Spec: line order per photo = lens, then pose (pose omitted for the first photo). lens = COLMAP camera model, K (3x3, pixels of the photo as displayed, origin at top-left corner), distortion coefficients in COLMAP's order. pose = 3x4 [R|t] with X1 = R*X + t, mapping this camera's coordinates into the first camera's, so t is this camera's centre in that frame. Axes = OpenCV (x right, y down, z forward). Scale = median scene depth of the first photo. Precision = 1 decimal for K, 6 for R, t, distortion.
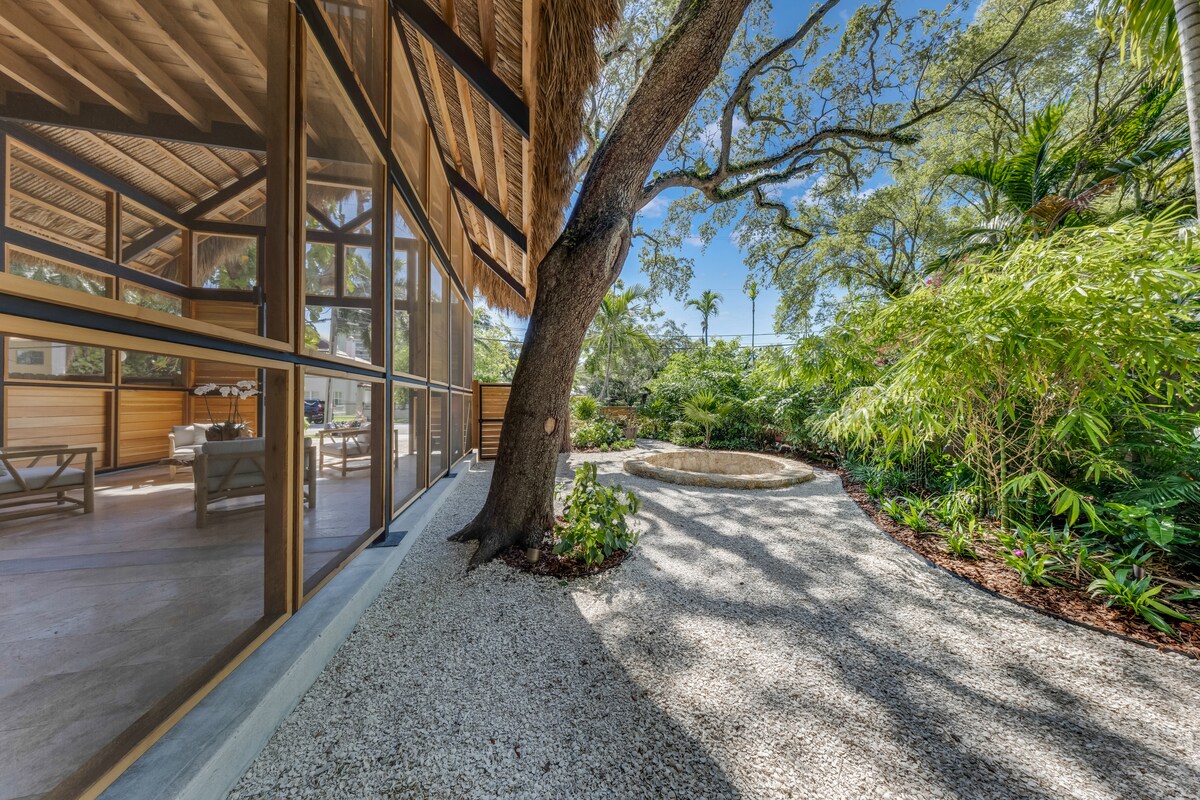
lens RADIAL K [[345.0, 0, 596.7], [0, 345.0, 402.6], [0, 0, 1]] dist [-0.000192, -0.000049]
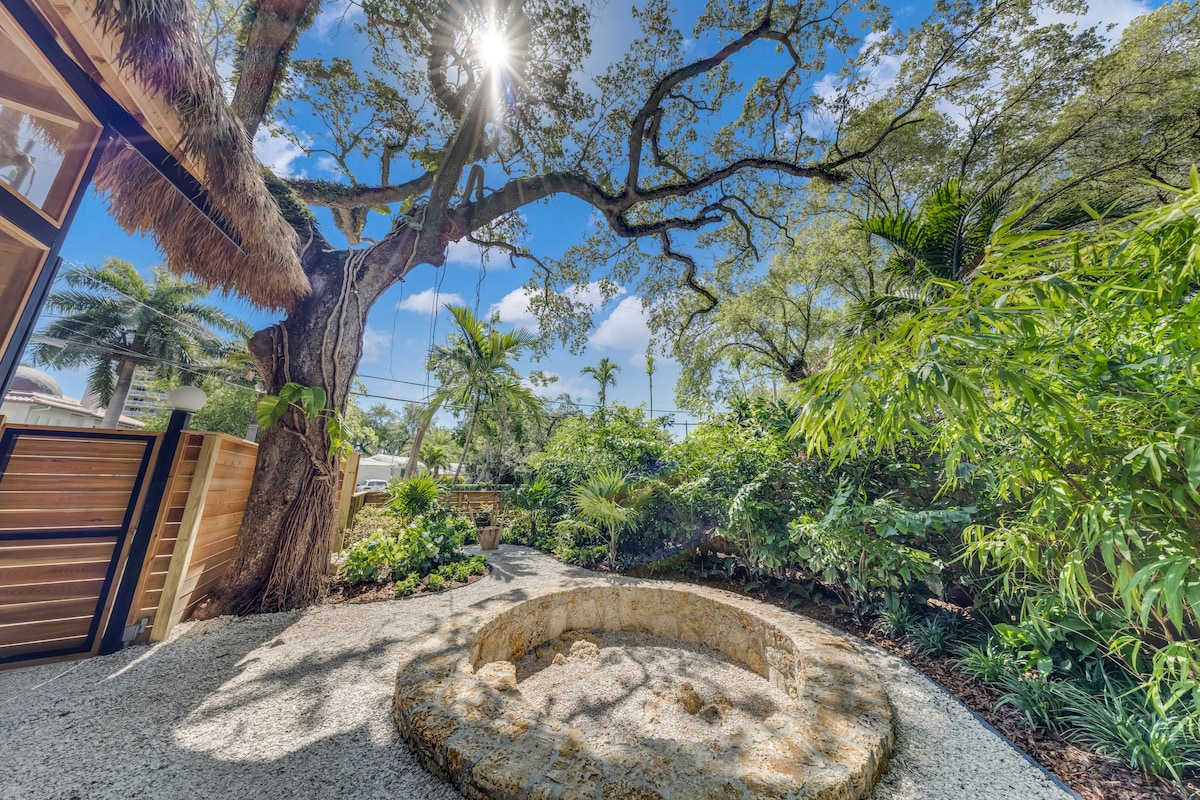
lens RADIAL K [[345.0, 0, 596.7], [0, 345.0, 402.6], [0, 0, 1]] dist [-0.000192, -0.000049]
pose [[0.954713, 0.080902, 0.286316, 0.083351], [-0.013578, 0.973166, -0.229703, -0.004751], [-0.297217, 0.215413, 0.930193, 0.323497]]
